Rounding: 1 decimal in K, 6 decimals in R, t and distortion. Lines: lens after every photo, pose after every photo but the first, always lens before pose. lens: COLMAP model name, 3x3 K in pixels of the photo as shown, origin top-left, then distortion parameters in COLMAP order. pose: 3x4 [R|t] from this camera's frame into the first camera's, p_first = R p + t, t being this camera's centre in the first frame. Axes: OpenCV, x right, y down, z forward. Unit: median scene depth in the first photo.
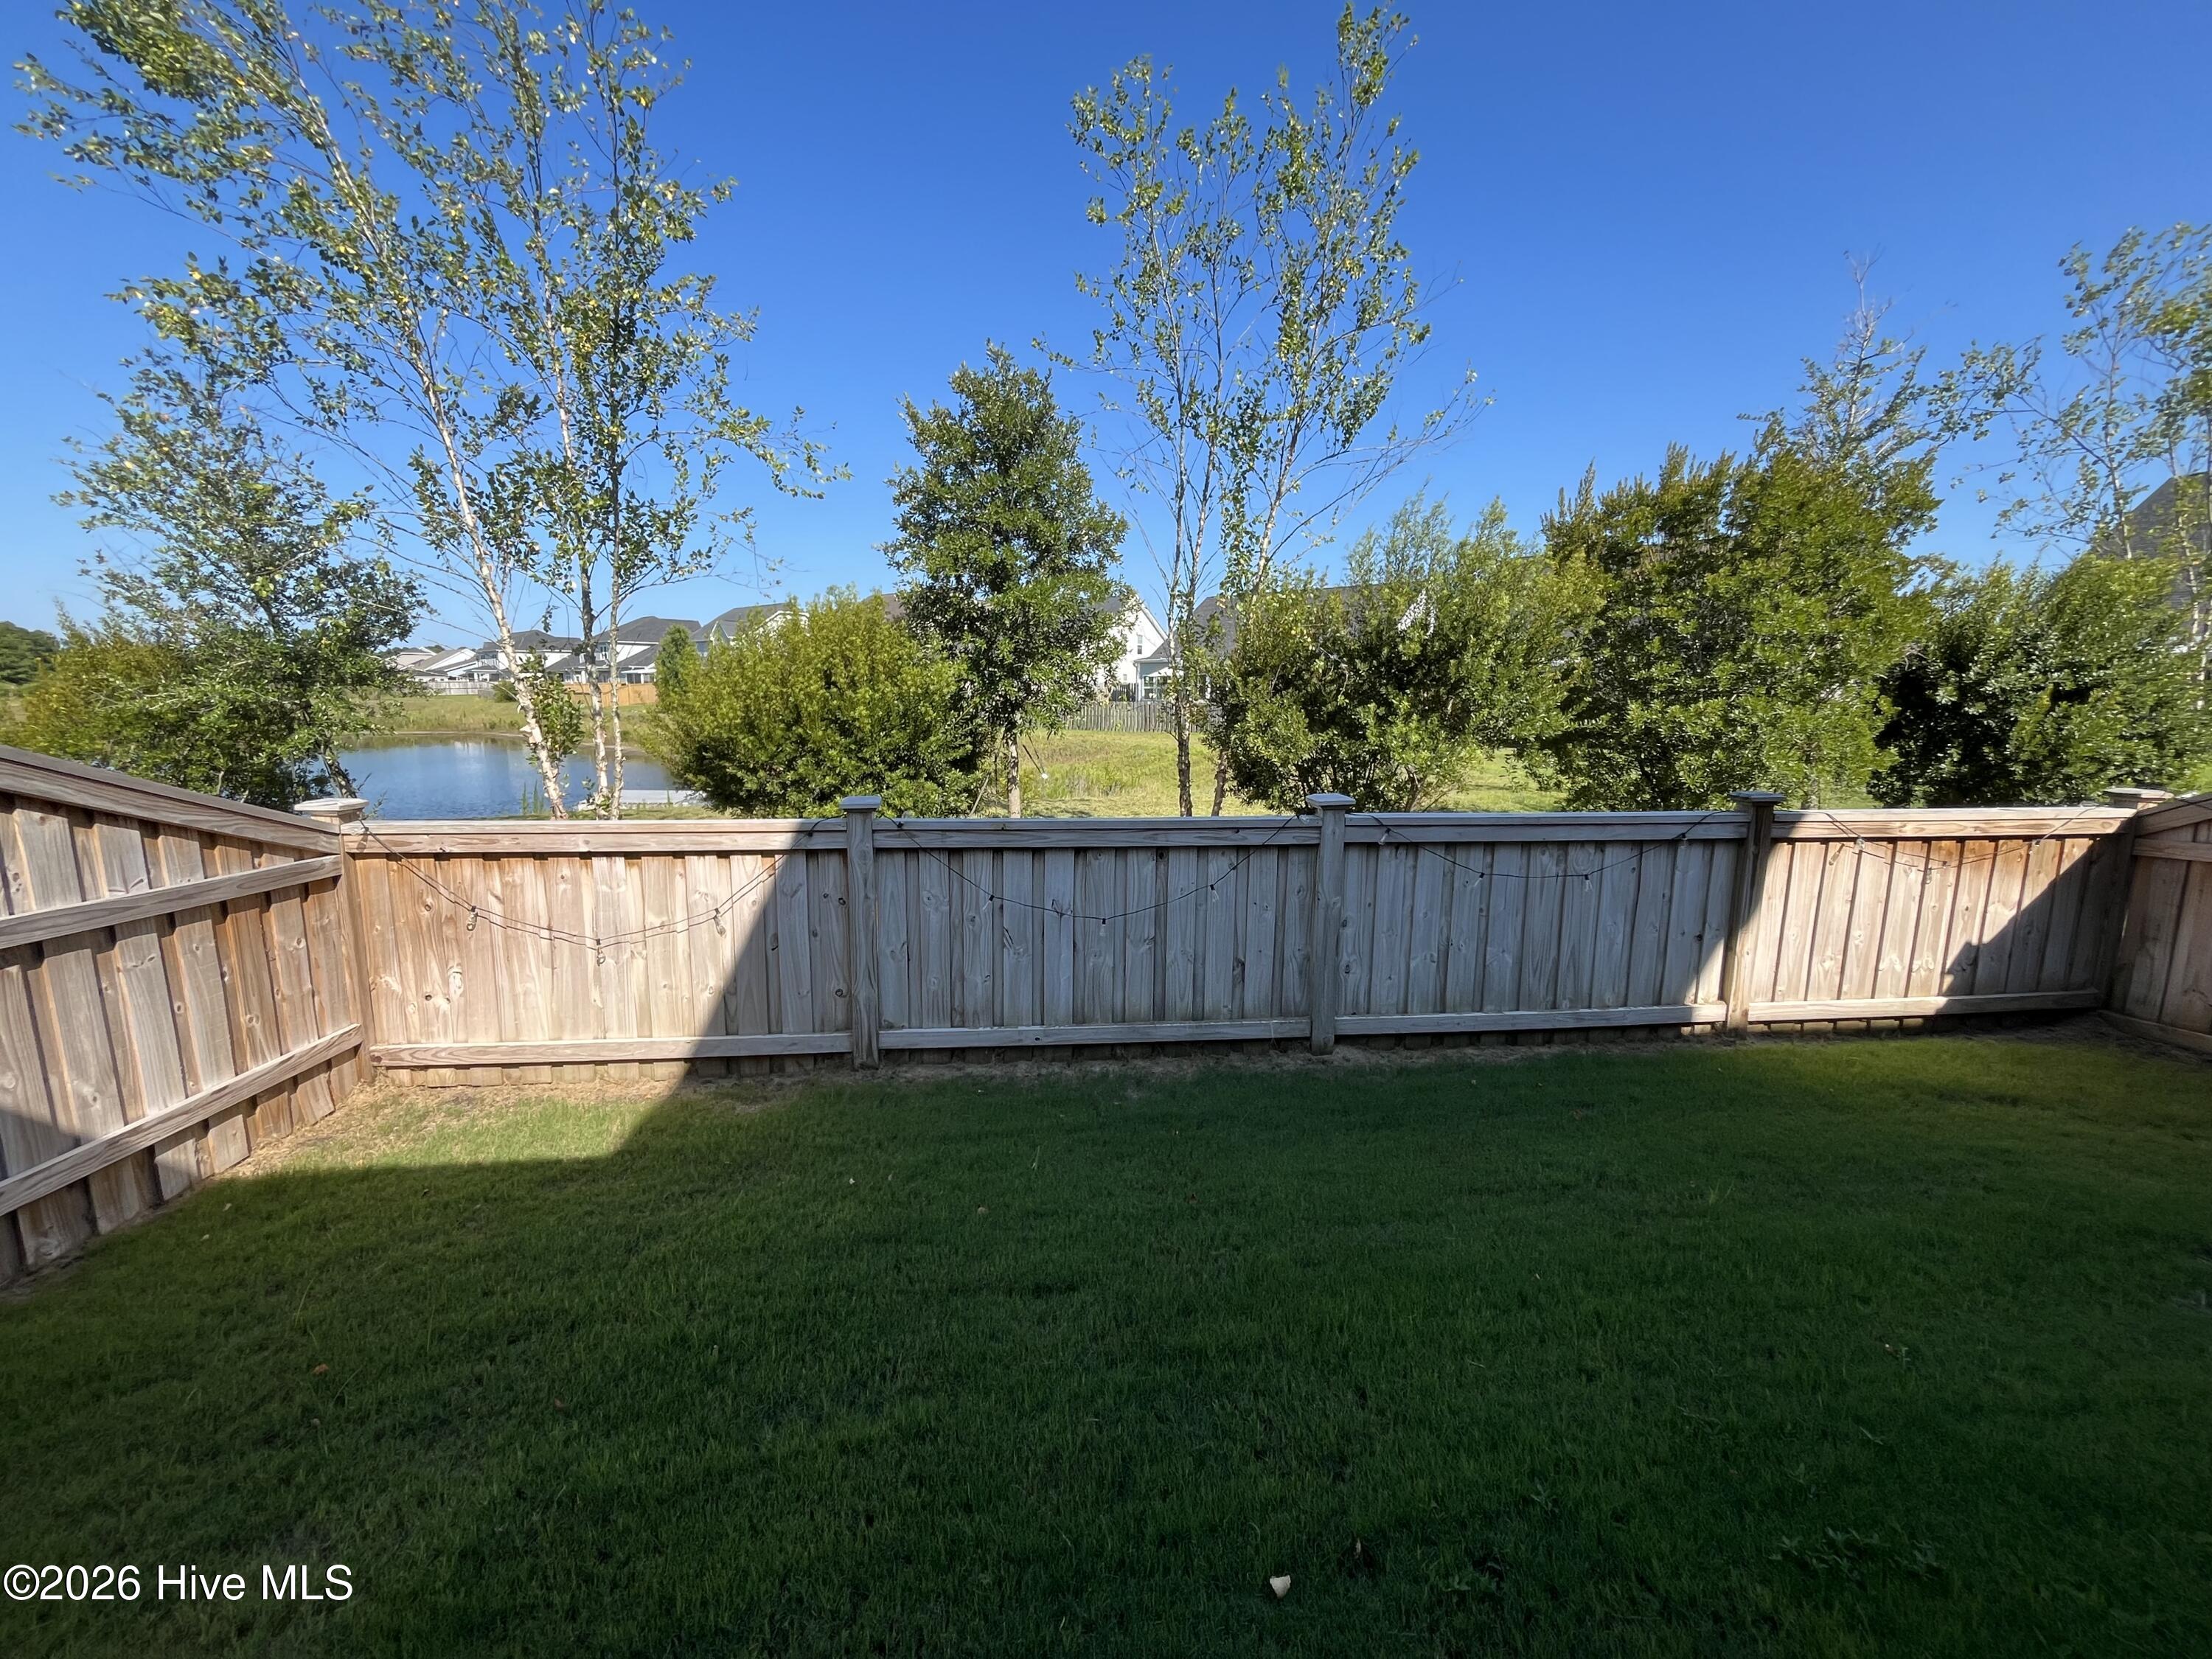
lens RADIAL K [[901.9, 0, 1097.8], [0, 901.9, 818.3], [0, 0, 1]] dist [-0.001255, 0.000376]
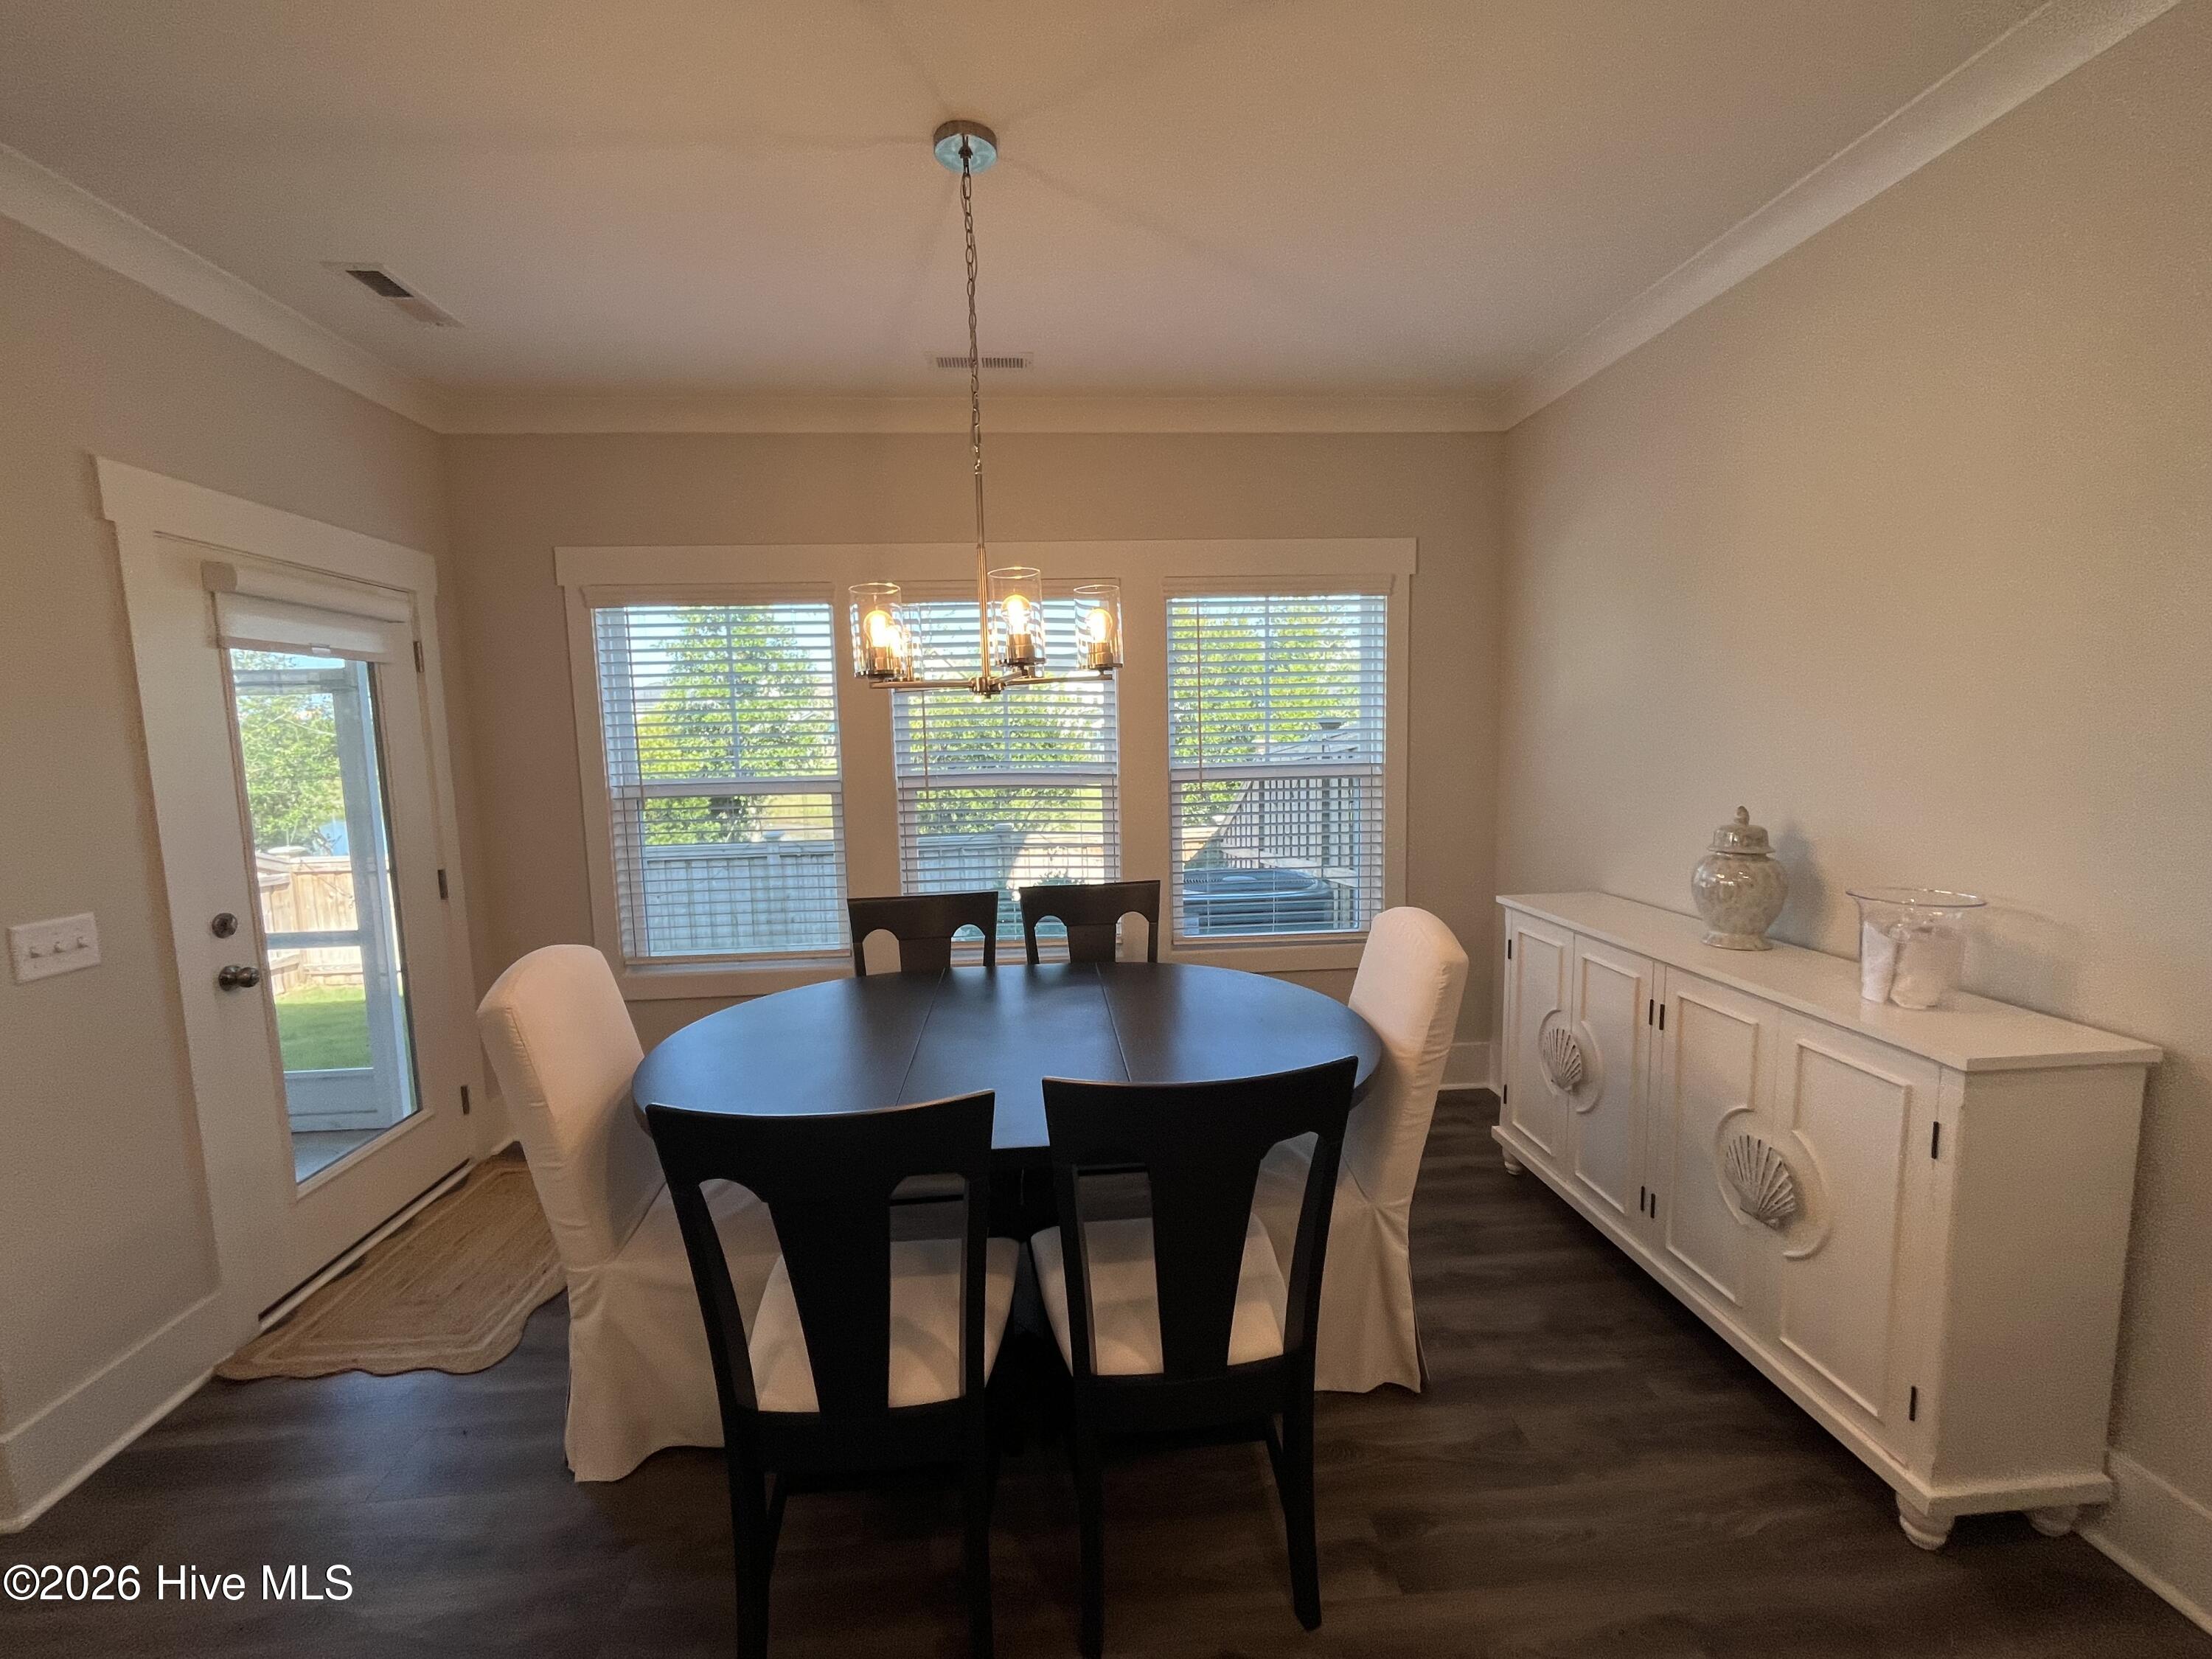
lens RADIAL K [[901.9, 0, 1100.6], [0, 901.9, 826.9], [0, 0, 1]] dist [-0.001255, 0.000376]
pose [[0.999567, -0.028345, -0.007934, 1.160515], [0.027980, 0.998688, -0.042890, 0.080026], [0.009139, 0.042649, 0.999048, -1.182523]]
